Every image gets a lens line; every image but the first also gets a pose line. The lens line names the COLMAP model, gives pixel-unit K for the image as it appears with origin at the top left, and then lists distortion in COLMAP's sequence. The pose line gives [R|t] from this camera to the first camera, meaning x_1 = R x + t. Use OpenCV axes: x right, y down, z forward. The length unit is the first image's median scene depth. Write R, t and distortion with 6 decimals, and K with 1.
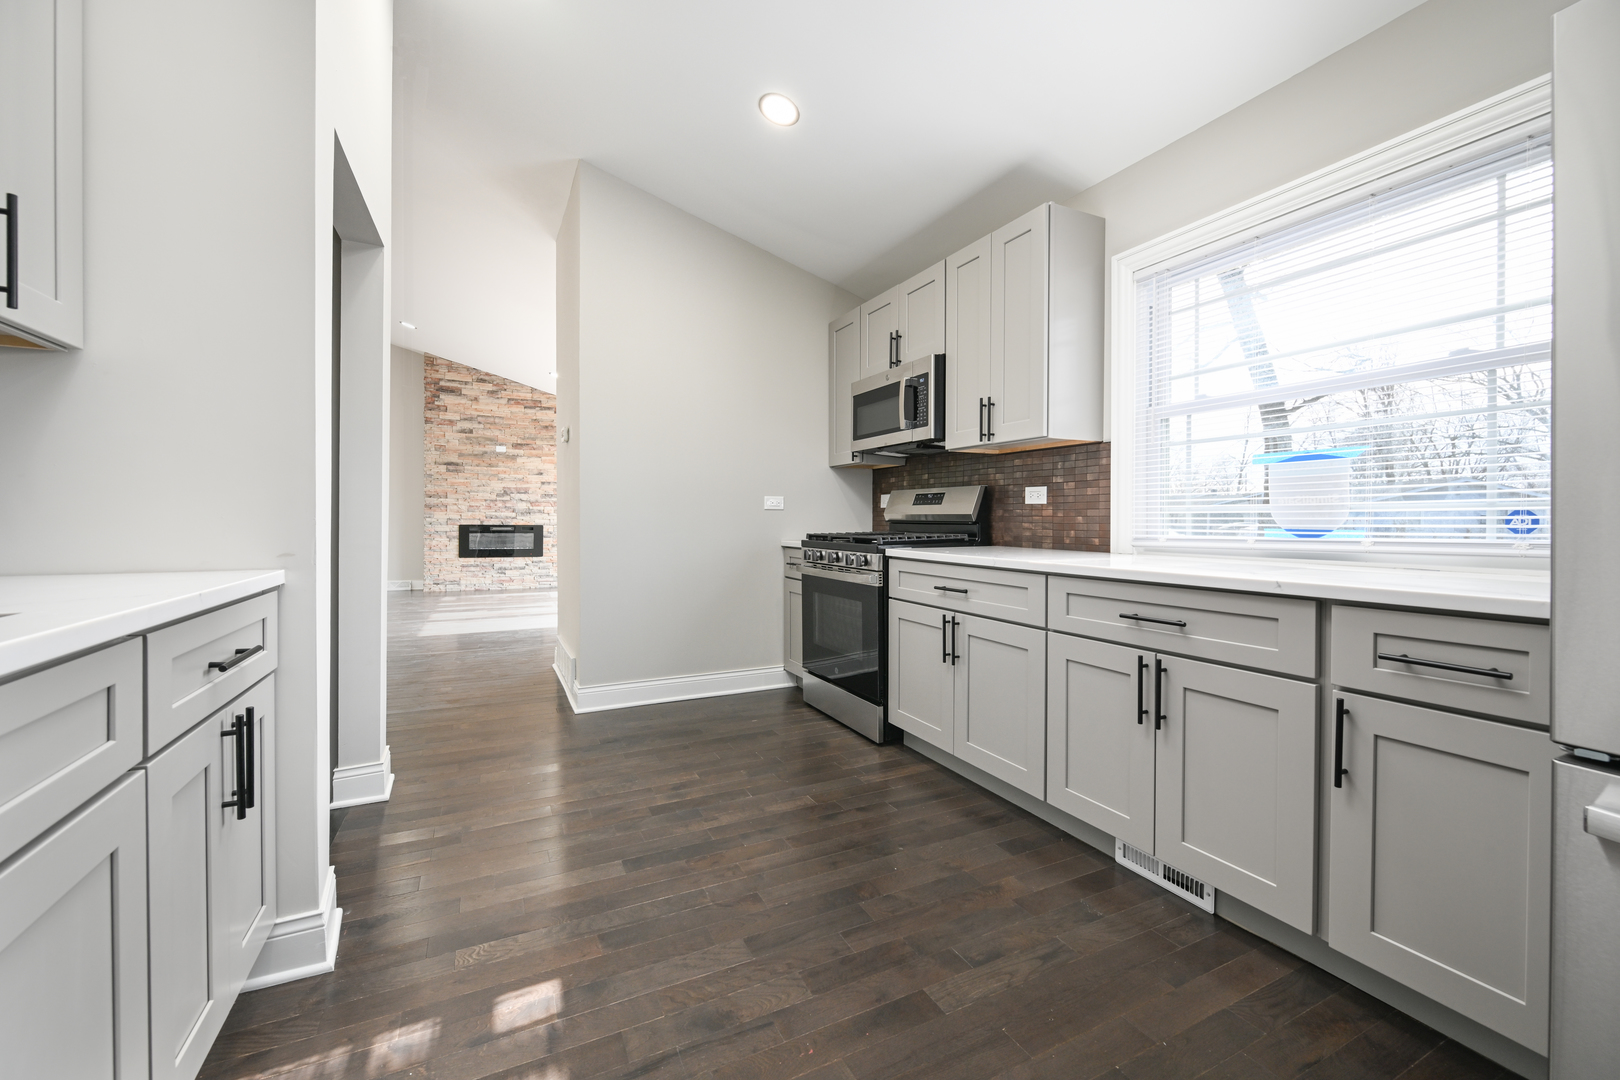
lens RADIAL K [[691.2, 0, 853.7], [0, 691.2, 521.7], [0, 0, 1]] dist [-0.002751, -0.000335]
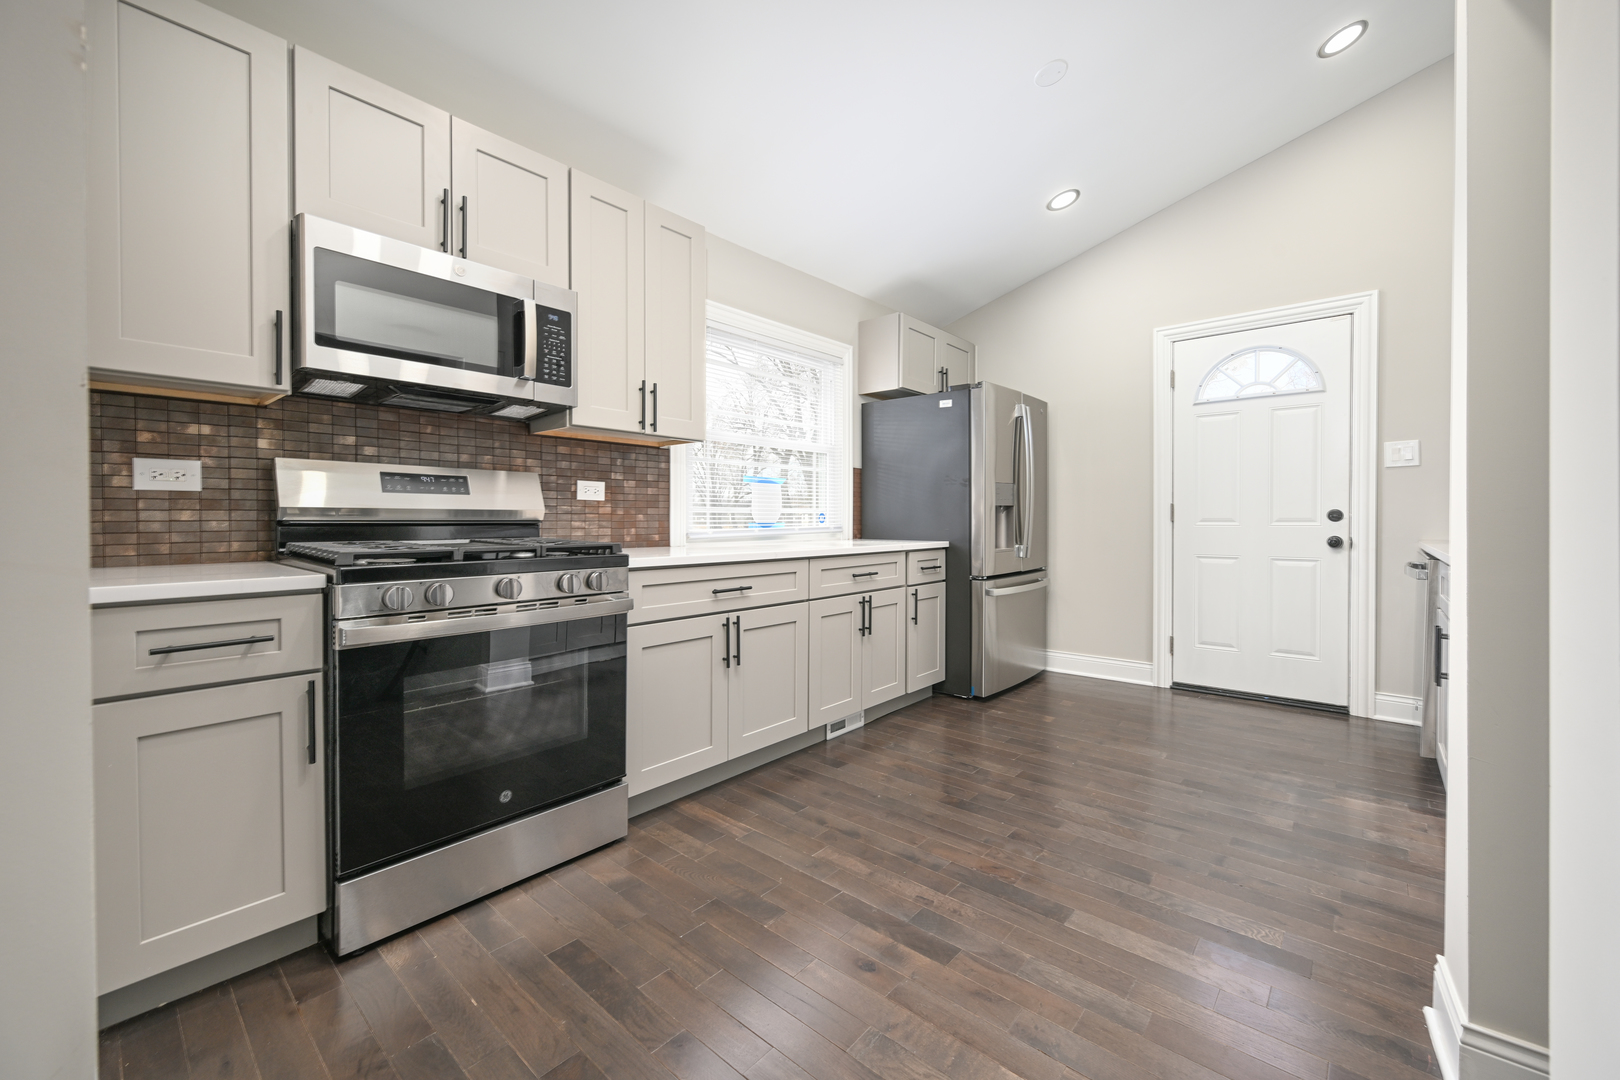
lens RADIAL K [[639.9, 0, 815.6], [0, 639.9, 526.9], [0, 0, 1]] dist [0.000967, 0.000034]
pose [[-0.364166, -0.017947, 0.931161, -0.637263], [0.000094, 0.999814, 0.019307, -0.007137], [-0.931334, 0.007118, -0.364097, 1.053748]]
